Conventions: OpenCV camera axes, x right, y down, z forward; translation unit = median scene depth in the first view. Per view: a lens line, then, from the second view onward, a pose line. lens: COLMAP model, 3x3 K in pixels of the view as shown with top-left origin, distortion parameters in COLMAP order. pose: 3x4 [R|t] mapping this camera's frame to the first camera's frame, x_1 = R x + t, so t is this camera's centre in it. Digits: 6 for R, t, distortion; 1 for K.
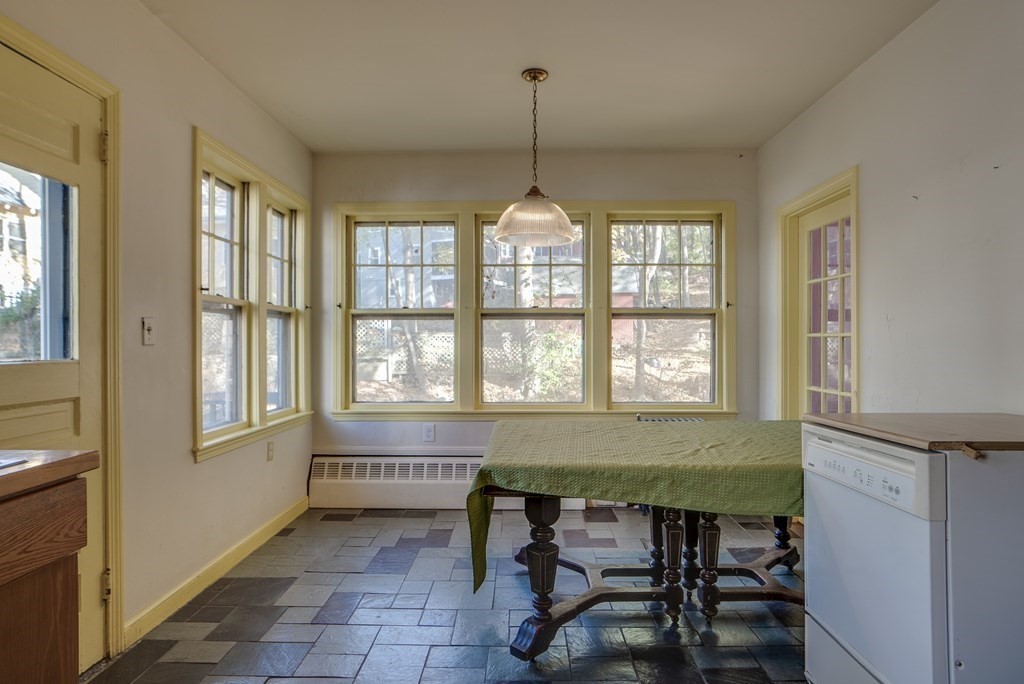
lens RADIAL K [[578.1, 0, 512.0], [0, 578.1, 342.0], [0, 0, 1]] dist [-0.053007, 0.034603]
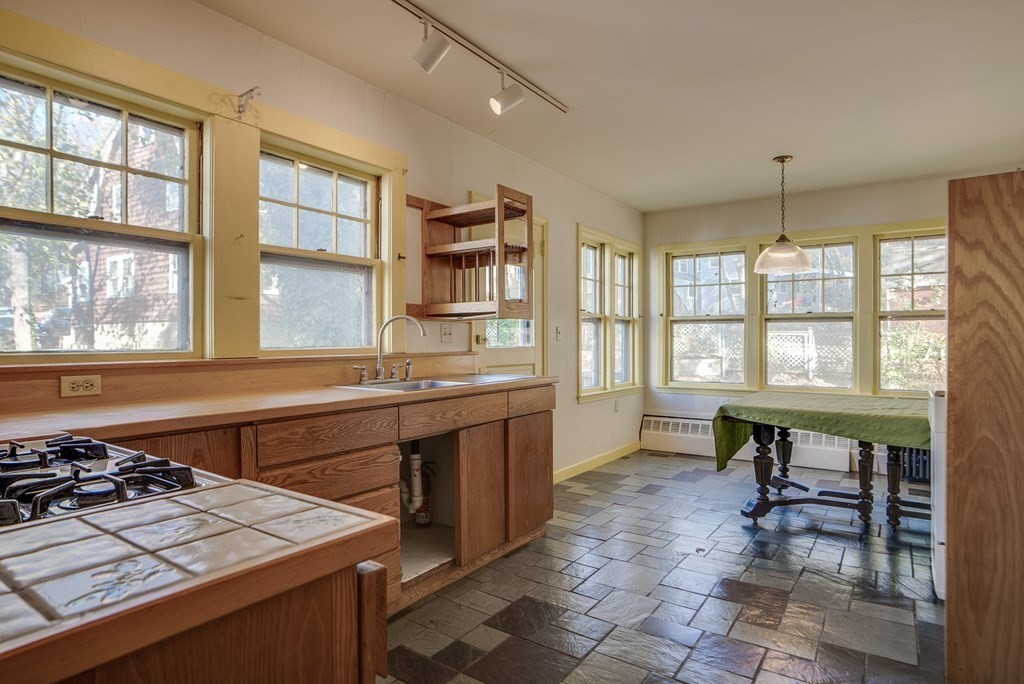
lens RADIAL K [[578.1, 0, 512.0], [0, 578.1, 342.0], [0, 0, 1]] dist [-0.053007, 0.034603]
pose [[0.835071, 0.002124, -0.550139, 0.233576], [-0.001454, 0.999998, 0.001654, 0.005767], [0.550141, -0.000582, 0.835072, -0.539066]]
